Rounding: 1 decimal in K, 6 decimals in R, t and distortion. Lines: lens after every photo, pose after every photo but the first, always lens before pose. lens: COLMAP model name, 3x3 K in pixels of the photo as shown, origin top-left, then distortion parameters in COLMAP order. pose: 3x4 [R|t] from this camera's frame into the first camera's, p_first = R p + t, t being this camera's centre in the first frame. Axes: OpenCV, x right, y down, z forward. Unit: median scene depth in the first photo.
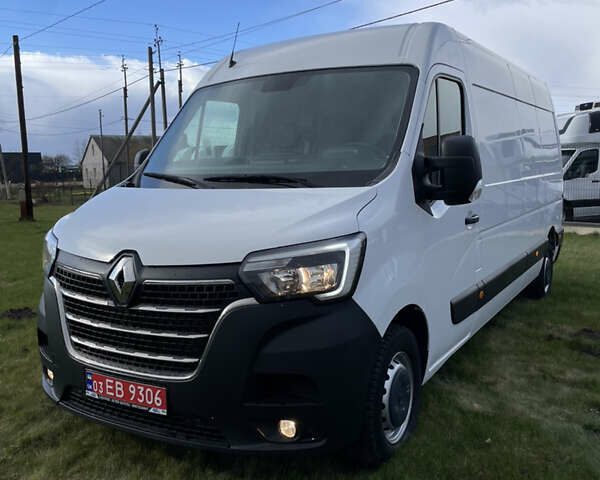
lens RADIAL K [[589.2, 0, 300.0], [0, 589.2, 240.0], [0, 0, 1]] dist [0.069985, -0.007070]
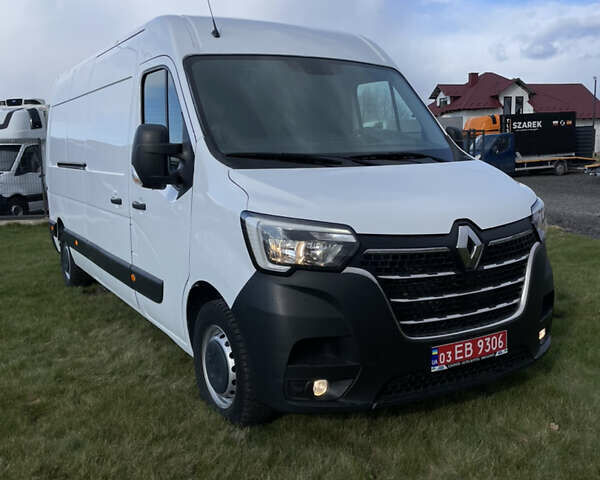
lens RADIAL K [[589.2, 0, 300.0], [0, 589.2, 240.0], [0, 0, 1]] dist [0.069985, -0.007070]
pose [[0.492796, -0.120834, 0.861714, -1.184530], [0.119395, 0.990334, 0.070590, -0.048412], [-0.861915, 0.068098, 0.502460, 0.626169]]
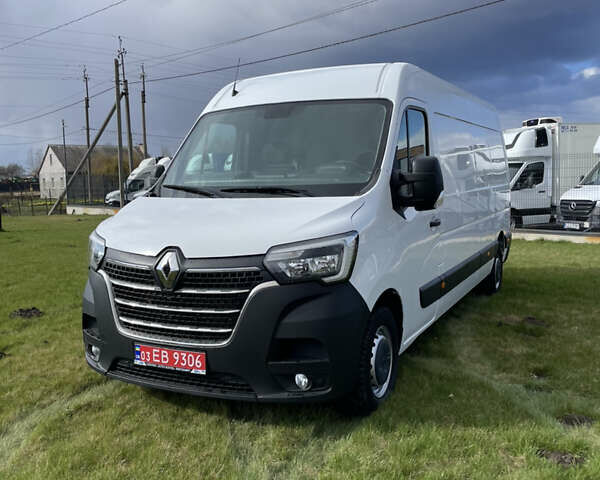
lens RADIAL K [[590.5, 0, 303.2], [0, 590.5, 235.1], [0, 0, 1]] dist [0.082289, 0.000911]
pose [[0.997319, -0.005755, 0.072946, -0.089215], [0.007609, 0.999654, -0.025165, 0.023835], [-0.072776, 0.025652, 0.997018, -0.251097]]
